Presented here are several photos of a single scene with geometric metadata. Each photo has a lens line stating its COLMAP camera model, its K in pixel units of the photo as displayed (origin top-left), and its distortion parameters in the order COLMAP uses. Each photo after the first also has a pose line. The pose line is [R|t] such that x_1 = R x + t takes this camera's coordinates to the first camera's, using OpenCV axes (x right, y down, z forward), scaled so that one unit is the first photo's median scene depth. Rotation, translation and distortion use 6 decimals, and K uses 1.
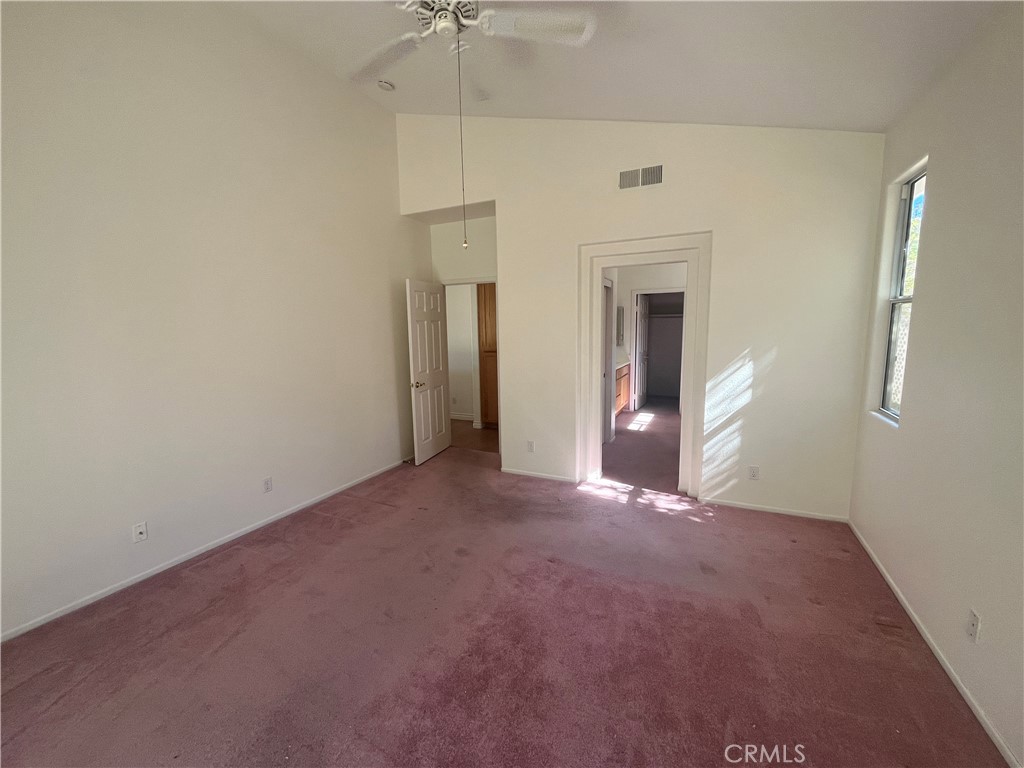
lens RADIAL K [[415.3, 0, 512.0], [0, 415.3, 384.0], [0, 0, 1]] dist [-0.005994, 0.000425]
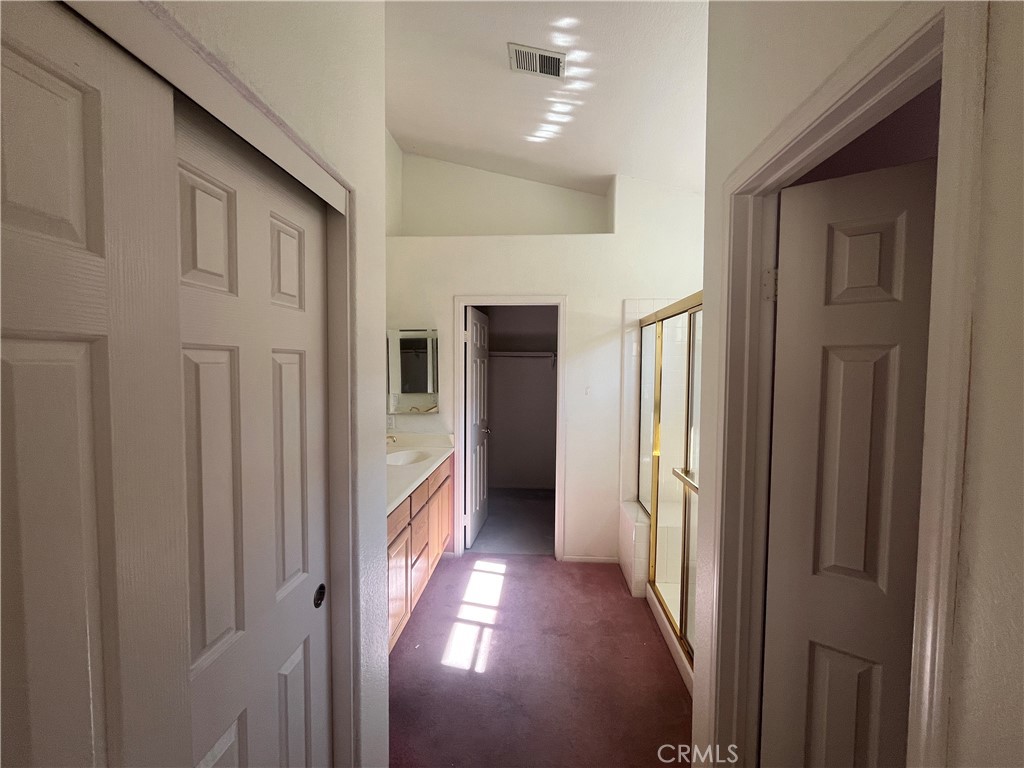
lens RADIAL K [[415.3, 0, 512.0], [0, 415.3, 384.0], [0, 0, 1]] dist [-0.005994, 0.000425]
pose [[0.927902, 0.005716, 0.372780, 0.171770], [0.028777, 0.995801, -0.086899, -0.083834], [-0.371711, 0.091362, 0.923842, 0.542475]]
